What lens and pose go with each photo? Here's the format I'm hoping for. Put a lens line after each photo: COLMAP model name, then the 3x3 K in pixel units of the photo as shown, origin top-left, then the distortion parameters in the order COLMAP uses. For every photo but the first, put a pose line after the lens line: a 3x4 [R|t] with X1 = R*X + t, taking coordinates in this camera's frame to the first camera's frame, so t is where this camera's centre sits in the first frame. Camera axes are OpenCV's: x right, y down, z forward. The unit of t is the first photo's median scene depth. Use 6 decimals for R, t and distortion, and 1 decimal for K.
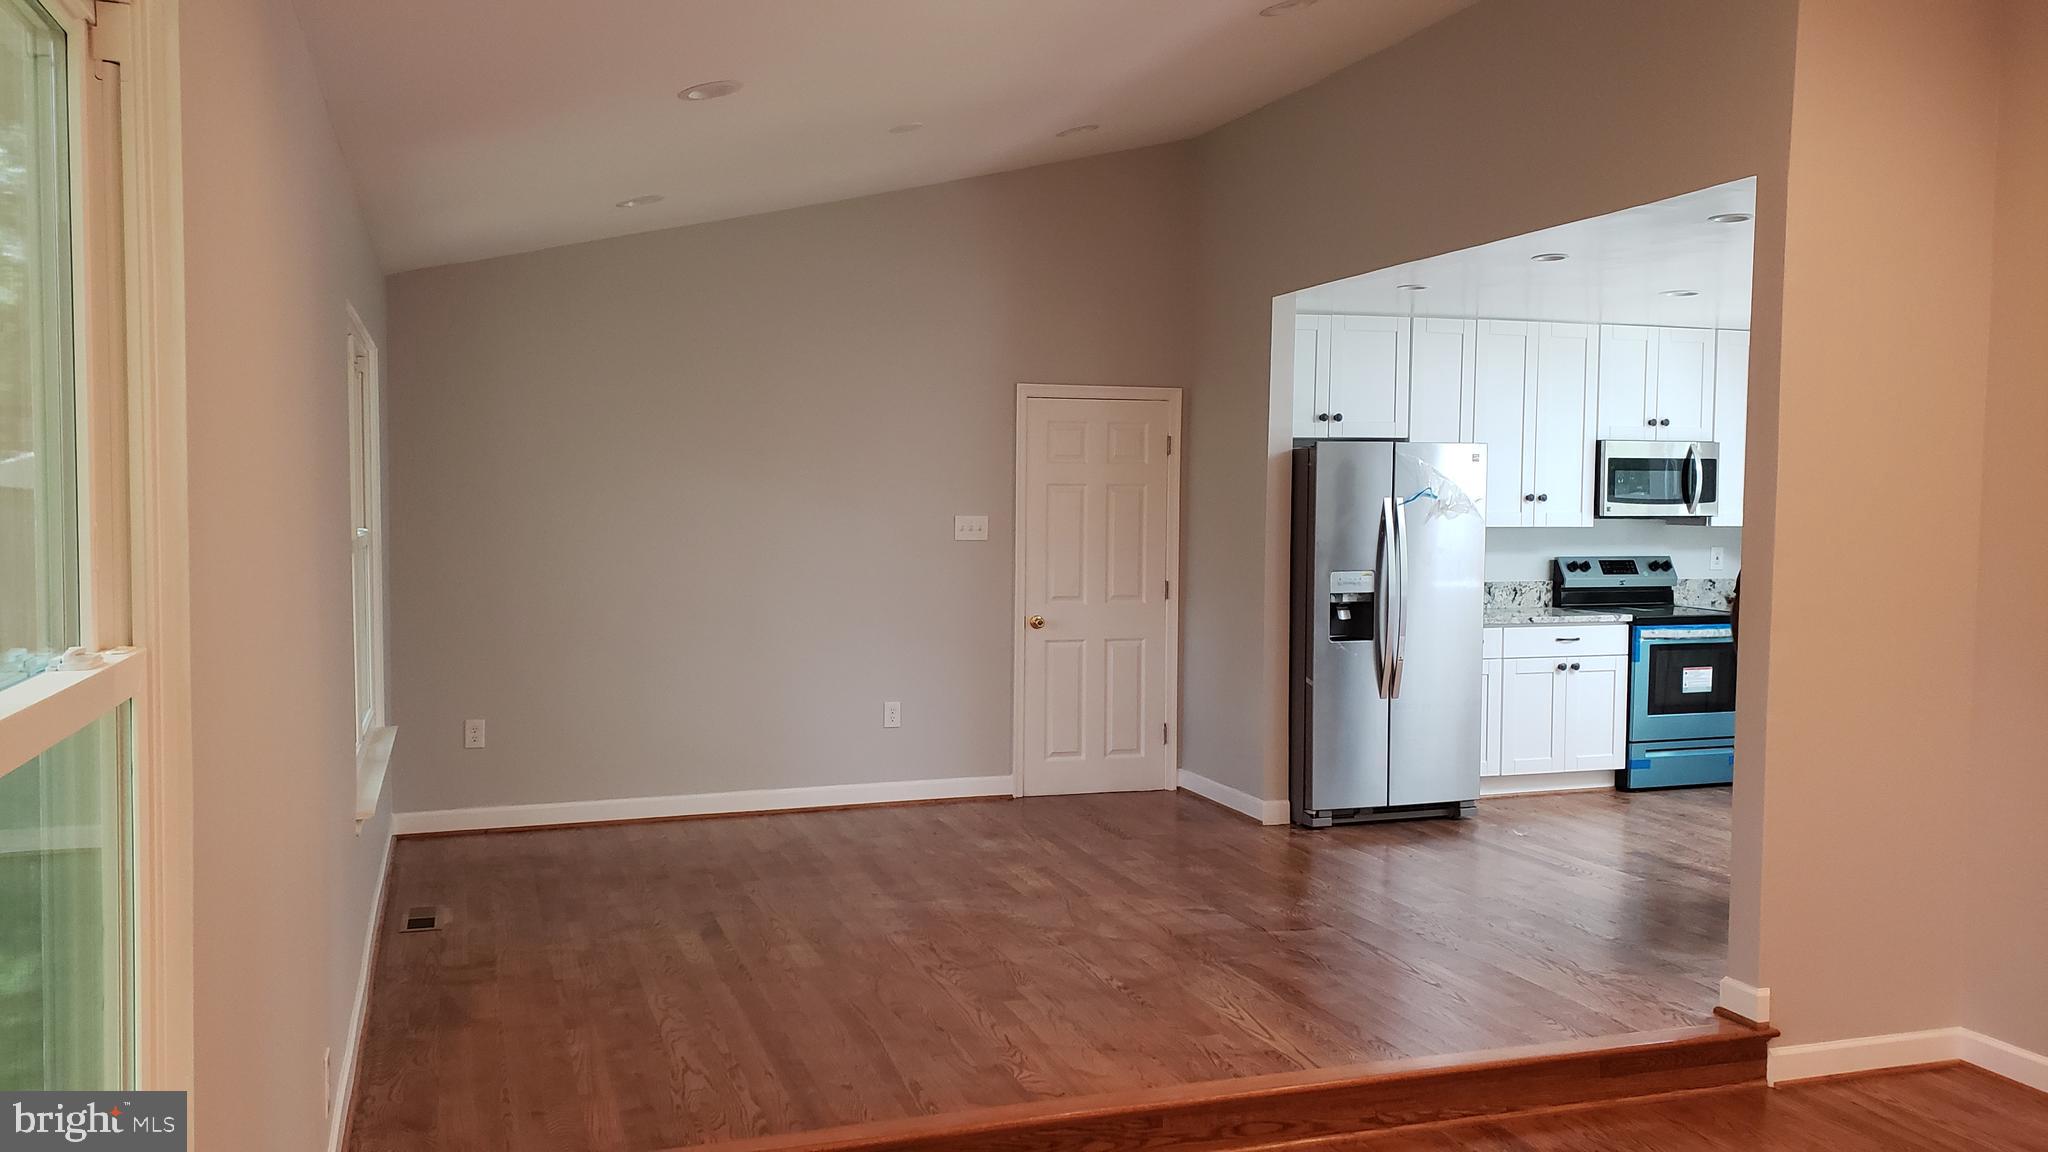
lens RADIAL K [[1575.6, 0, 978.1], [0, 1575.6, 585.3], [0, 0, 1]] dist [0.132466, -0.308612]
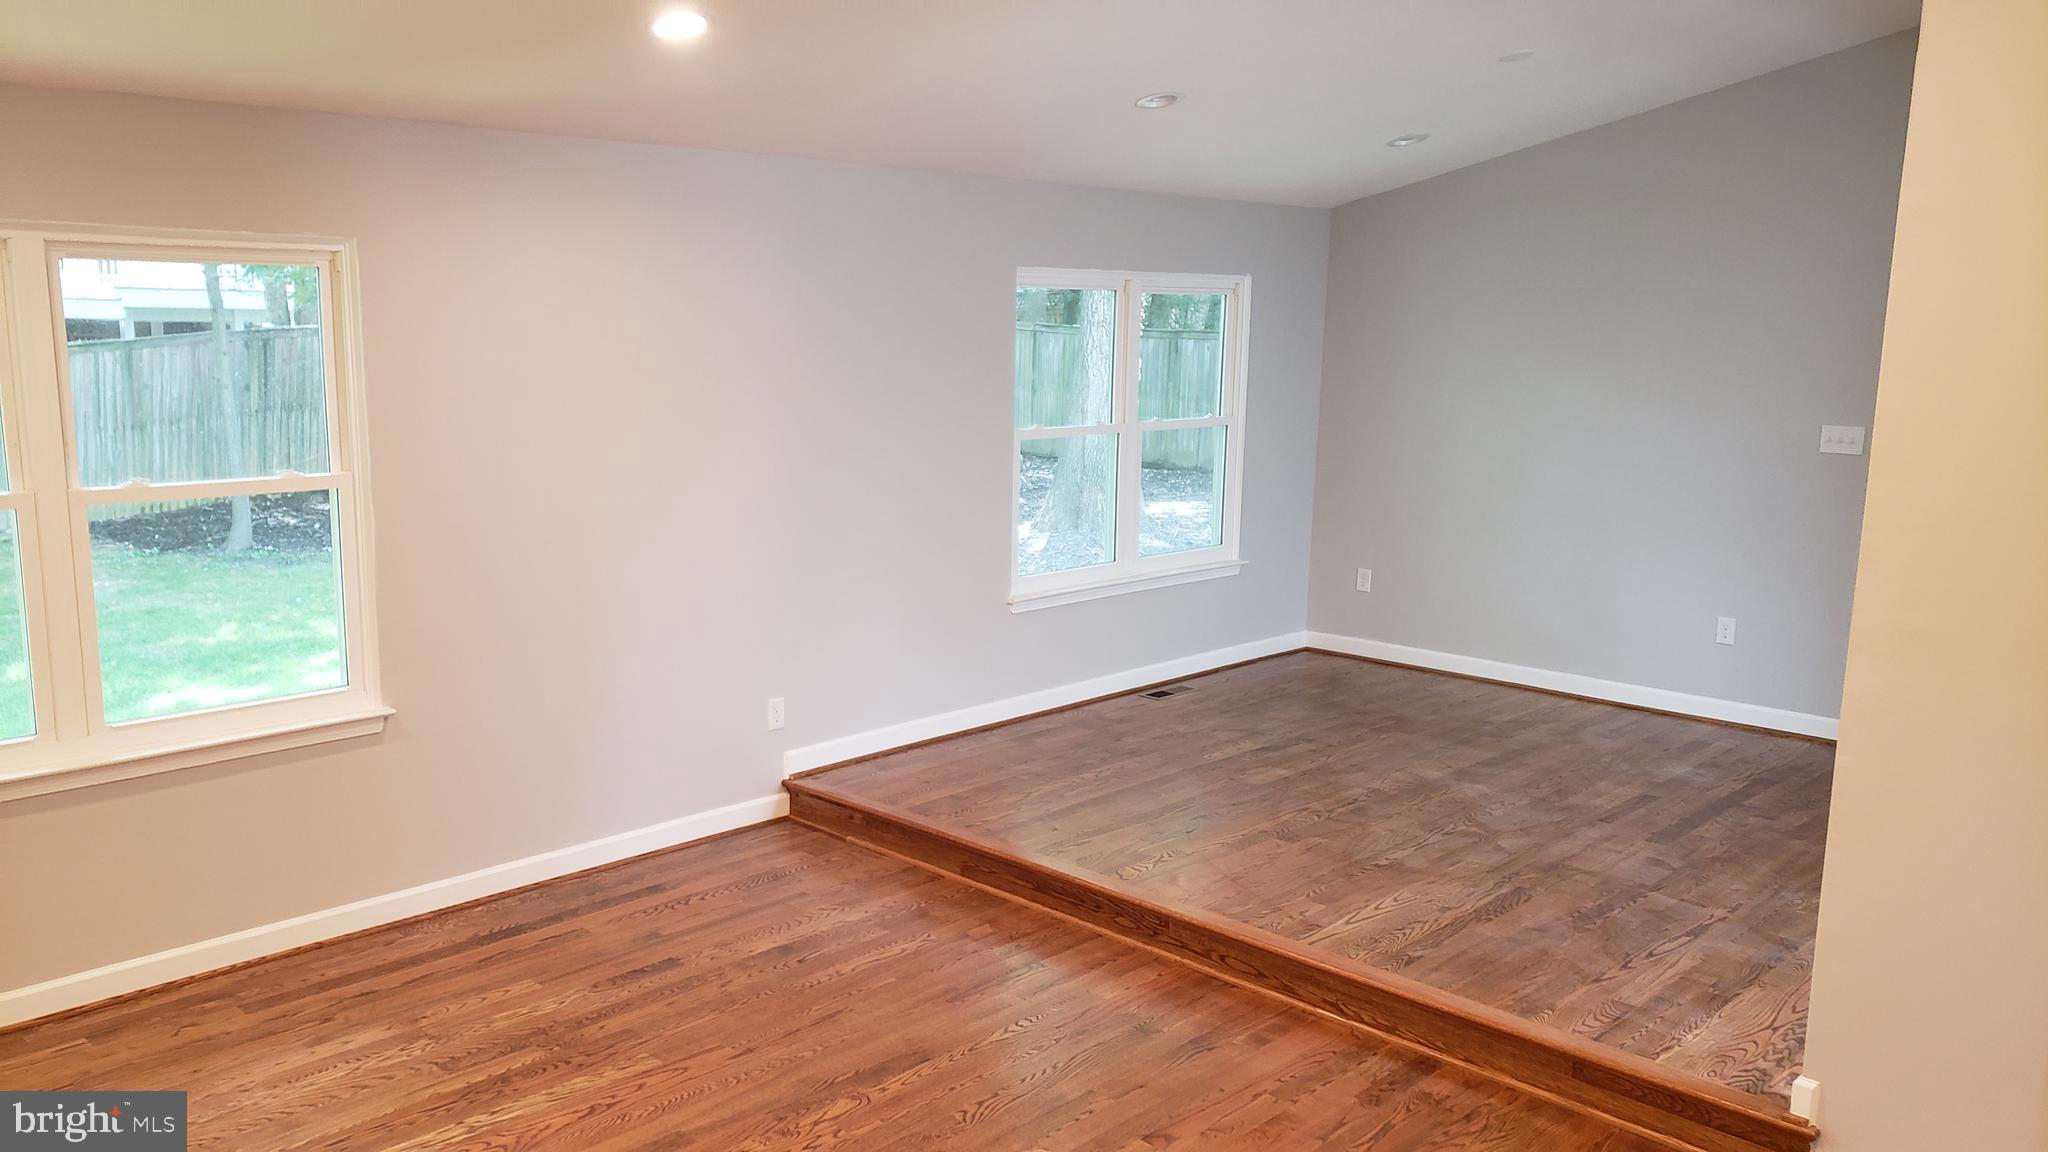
lens RADIAL K [[1575.6, 0, 978.1], [0, 1575.6, 585.3], [0, 0, 1]] dist [0.132466, -0.308612]
pose [[0.466199, 0.150639, -0.871761, 0.908077], [-0.065491, 0.988569, 0.135800, -0.074824], [0.882253, -0.006218, 0.470735, 0.228281]]
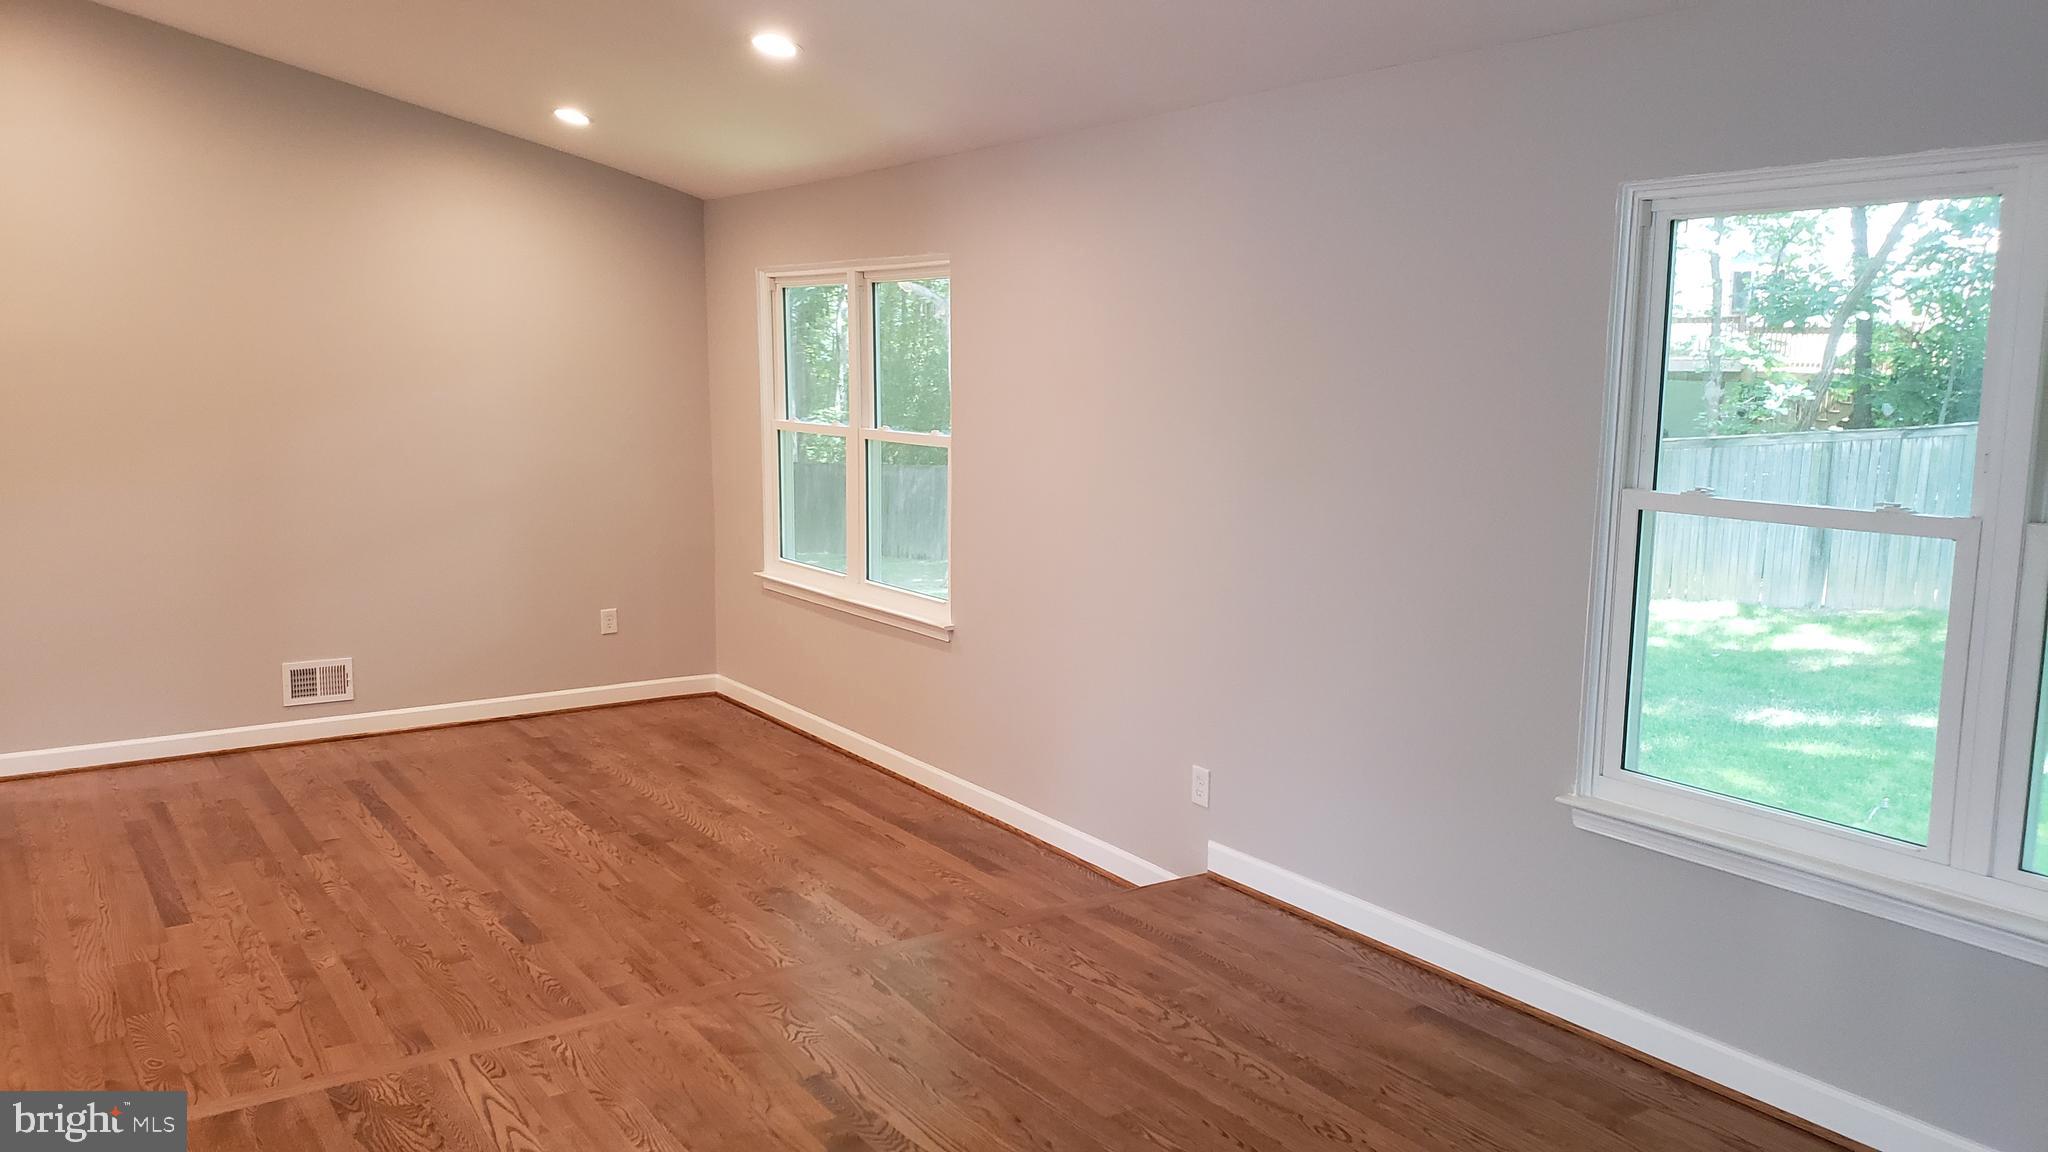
lens RADIAL K [[1602.5, 0, 998.3], [0, 1602.5, 549.0], [0, 0, 1]] dist [0.060979, -0.061422]
pose [[-0.962388, 0.021299, -0.270841, 0.136691], [-0.030627, 0.982062, 0.186055, -0.134616], [0.269946, 0.187352, -0.944473, 1.632306]]
